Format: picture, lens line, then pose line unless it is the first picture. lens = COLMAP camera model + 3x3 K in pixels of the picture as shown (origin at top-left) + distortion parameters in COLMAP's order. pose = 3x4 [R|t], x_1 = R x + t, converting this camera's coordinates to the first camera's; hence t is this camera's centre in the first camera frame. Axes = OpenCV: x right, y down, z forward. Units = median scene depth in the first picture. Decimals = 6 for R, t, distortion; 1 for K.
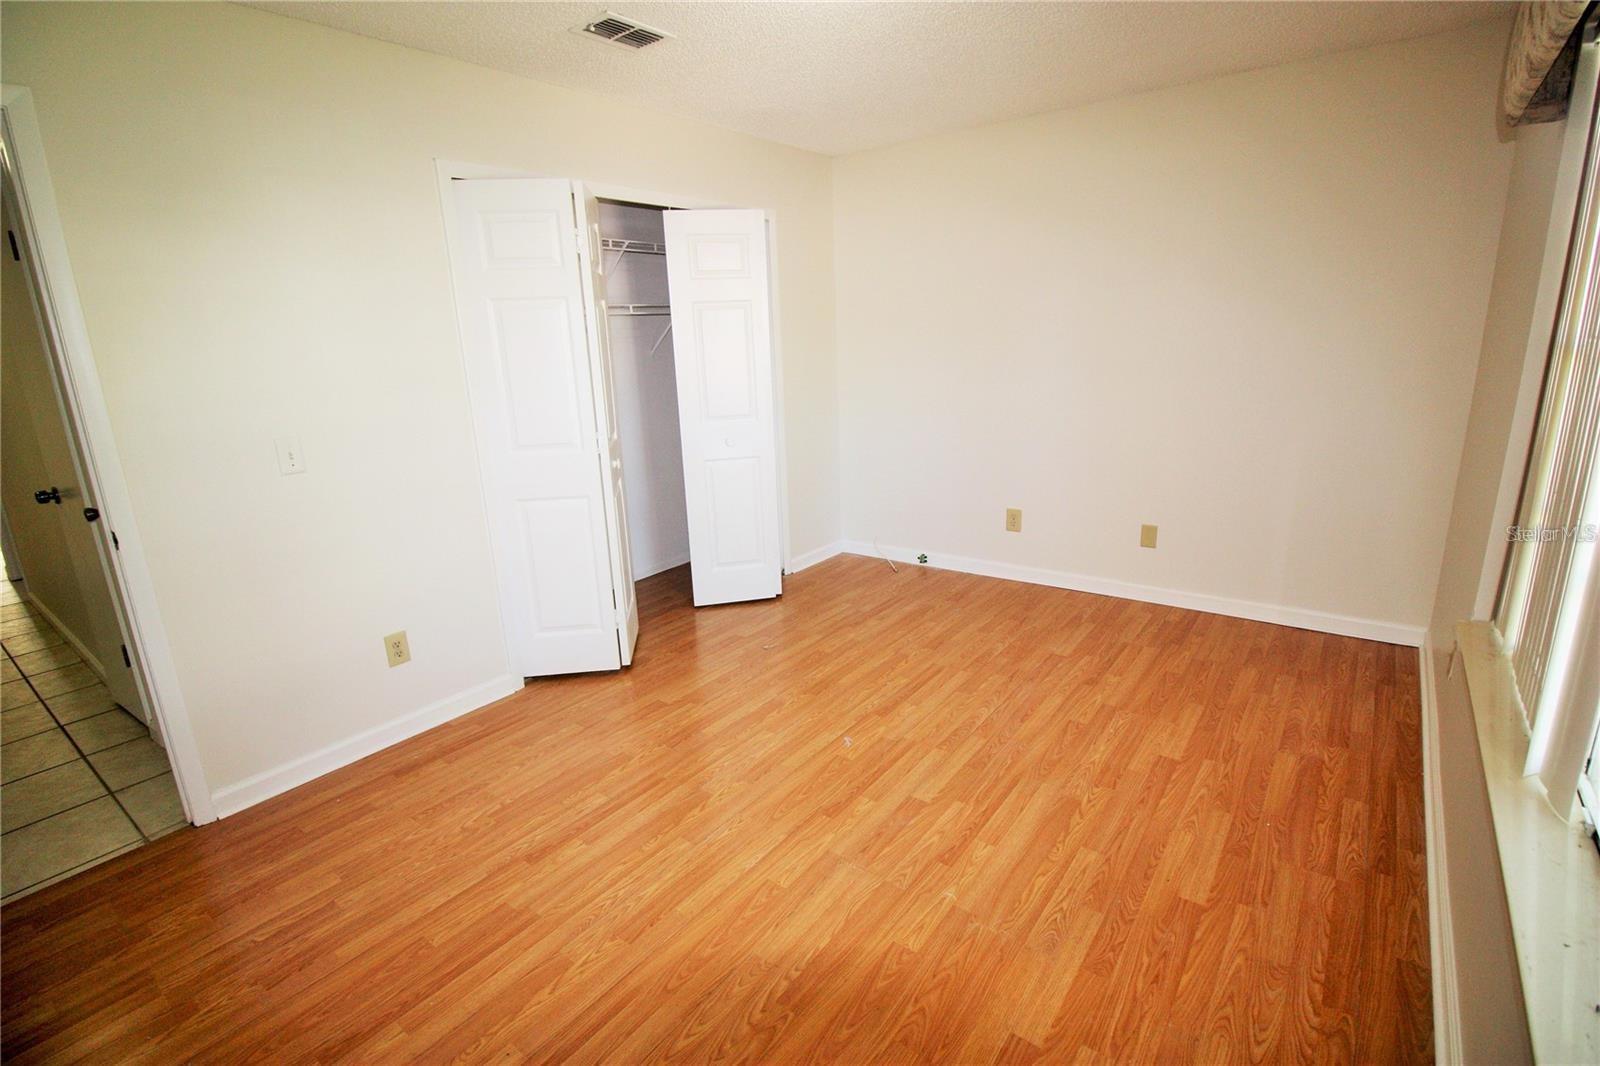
lens RADIAL K [[750.5, 0, 798.9], [0, 750.5, 526.2], [0, 0, 1]] dist [-0.002959, -0.000475]
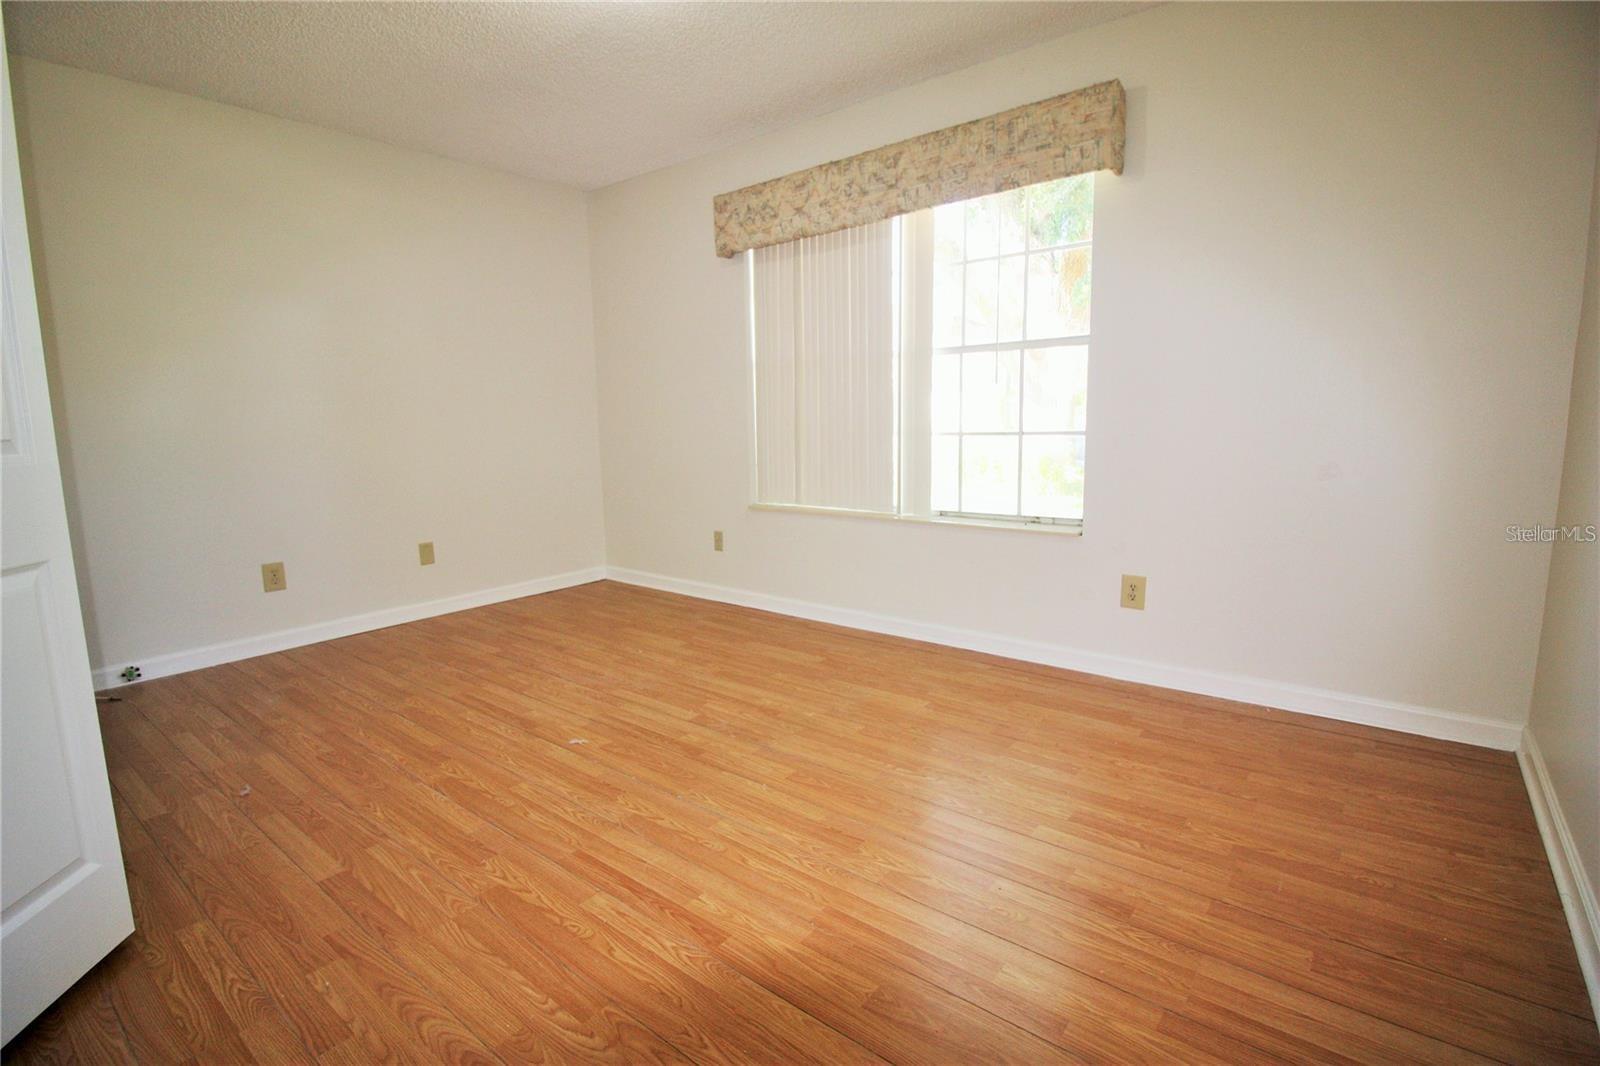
lens RADIAL K [[750.5, 0, 798.3], [0, 750.5, 529.6], [0, 0, 1]] dist [-0.002959, -0.000475]
pose [[0.015270, -0.108270, 0.994004, -0.825781], [0.266095, 0.958710, 0.100338, 0.020569], [-0.963826, 0.262967, 0.043450, 0.648819]]
